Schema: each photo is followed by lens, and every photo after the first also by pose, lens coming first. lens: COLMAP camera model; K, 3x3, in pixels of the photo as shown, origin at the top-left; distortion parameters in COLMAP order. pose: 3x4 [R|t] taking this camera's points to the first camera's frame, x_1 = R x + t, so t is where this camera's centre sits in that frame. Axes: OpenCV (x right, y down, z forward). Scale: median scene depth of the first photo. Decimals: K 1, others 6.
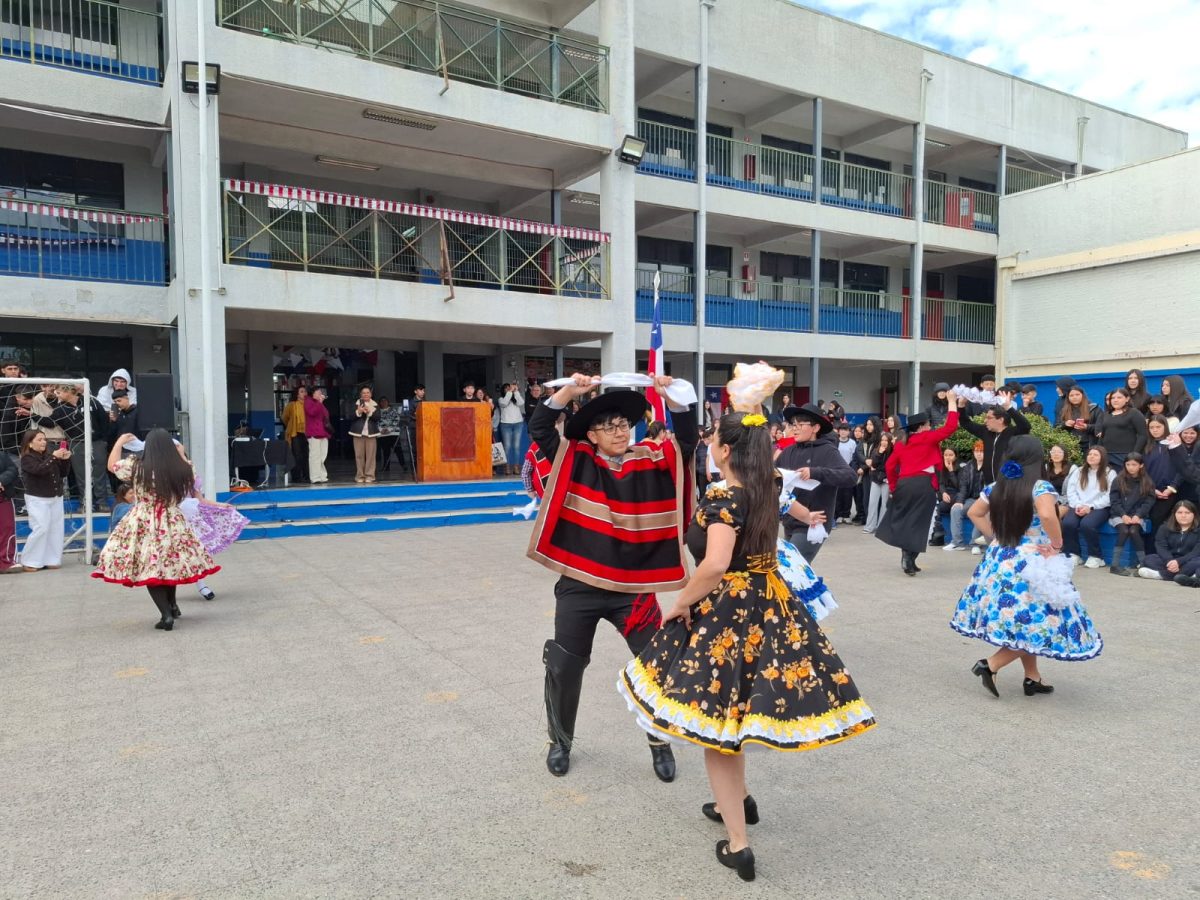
lens RADIAL K [[885.9, 0, 617.3], [0, 885.9, 498.2], [0, 0, 1]] dist [0.103937, -0.145540]
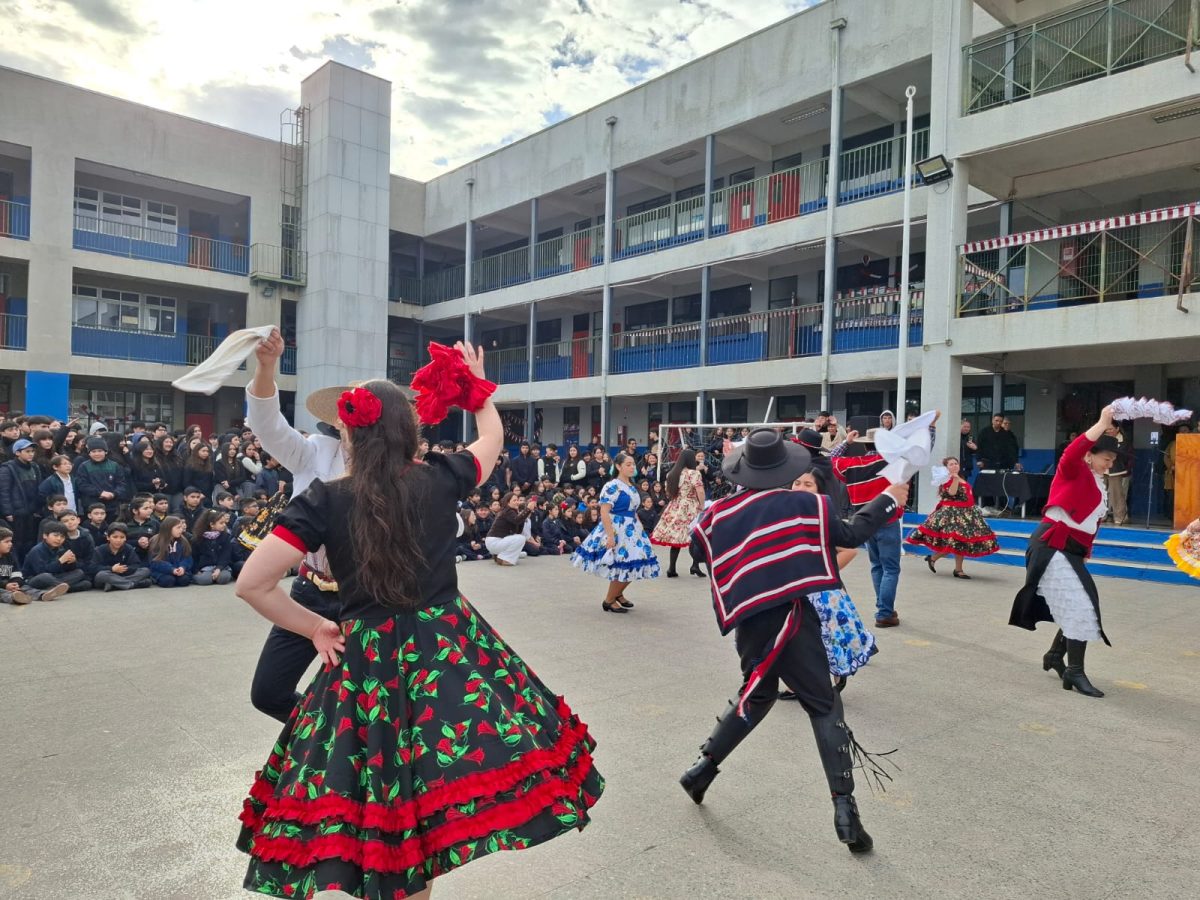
lens RADIAL K [[841.4, 0, 606.3], [0, 841.4, 460.2], [0, 0, 1]] dist [0.091012, -0.110374]
pose [[0.151960, 0.013789, -0.988291, 0.513730], [-0.095806, 0.995400, -0.000843, -0.033101], [0.983732, 0.094813, 0.152582, 0.368629]]
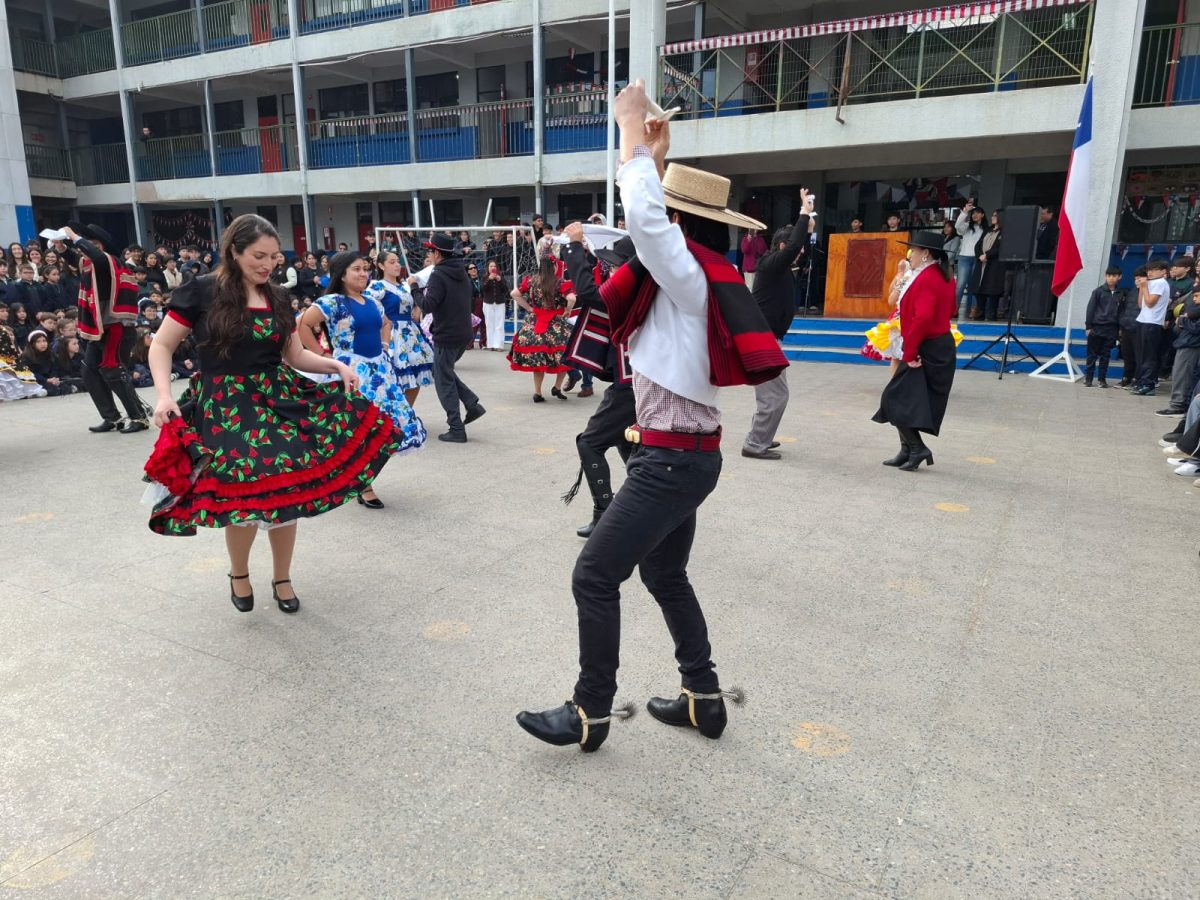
lens RADIAL K [[850.4, 0, 588.8], [0, 850.4, 467.6], [0, 0, 1]] dist [0.033061, -0.029399]
pose [[0.452539, 0.215811, -0.865236, 0.552474], [-0.072096, 0.975952, 0.205719, -0.032533], [0.888825, -0.030716, 0.457216, 0.338887]]
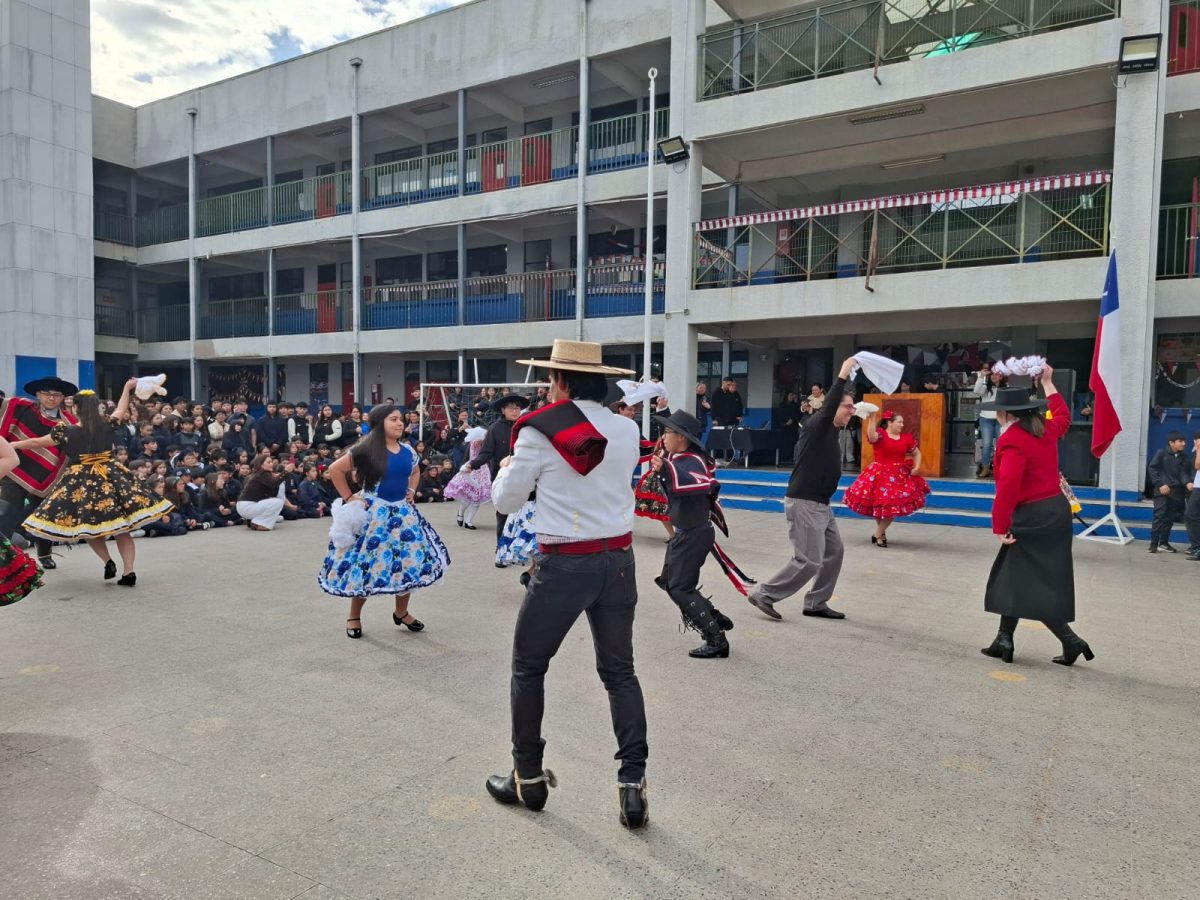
lens RADIAL K [[846.6, 0, 607.6], [0, 846.6, 464.6], [0, 0, 1]] dist [0.089713, -0.110650]
pose [[0.430151, 0.059827, -0.900773, 0.544971], [-0.084542, 0.996086, 0.025785, -0.031401], [0.898790, 0.065062, 0.433525, 0.346437]]
